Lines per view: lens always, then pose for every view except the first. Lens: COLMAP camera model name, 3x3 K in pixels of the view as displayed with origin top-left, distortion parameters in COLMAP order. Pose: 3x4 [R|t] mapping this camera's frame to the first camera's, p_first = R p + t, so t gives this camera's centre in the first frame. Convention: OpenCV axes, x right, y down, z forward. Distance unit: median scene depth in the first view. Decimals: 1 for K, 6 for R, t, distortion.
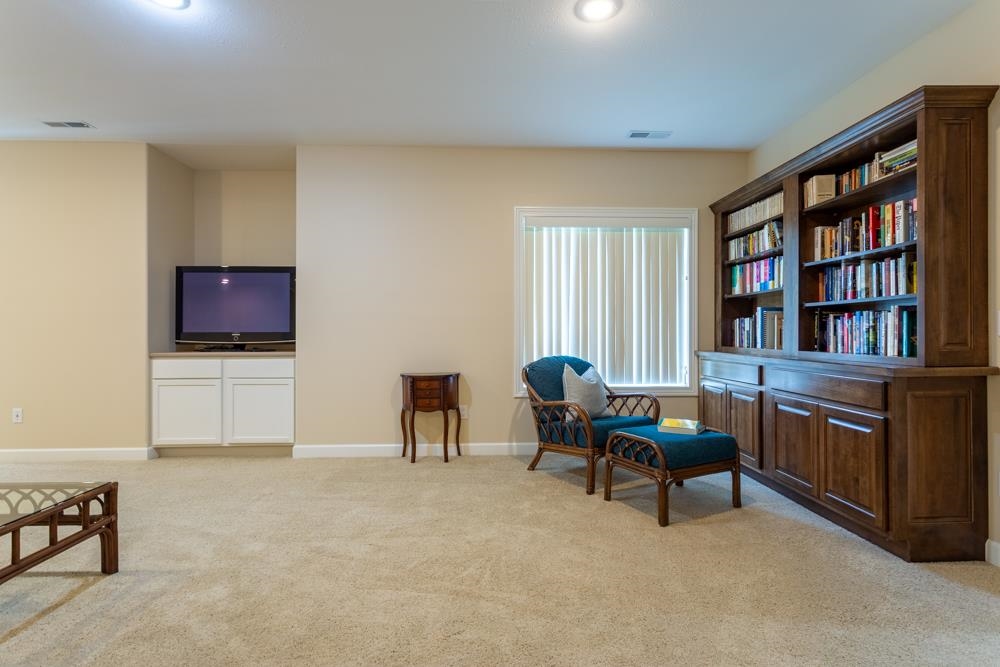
lens RADIAL K [[477.4, 0, 500.0], [0, 477.4, 332.7], [0, 0, 1]] dist [-0.001832, -0.000132]
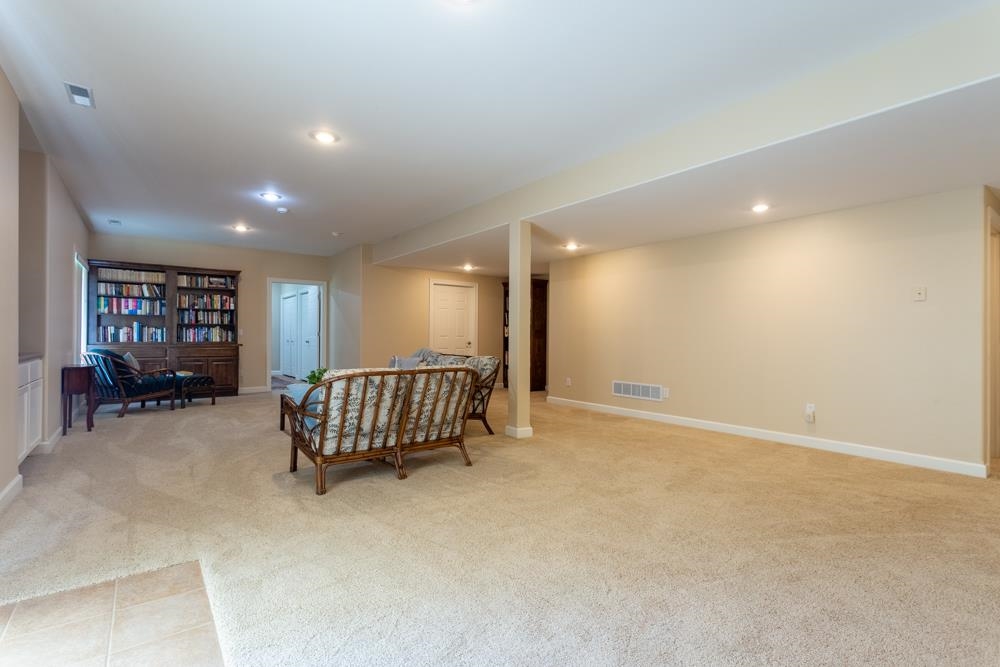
lens RADIAL K [[477.4, 0, 500.3], [0, 477.4, 333.9], [0, 0, 1]] dist [-0.001832, -0.000132]
pose [[-0.572844, 0.001174, 0.819663, -2.302616], [-0.003736, 0.999985, -0.004044, 0.001037], [-0.819656, -0.005379, -0.572831, 0.991127]]
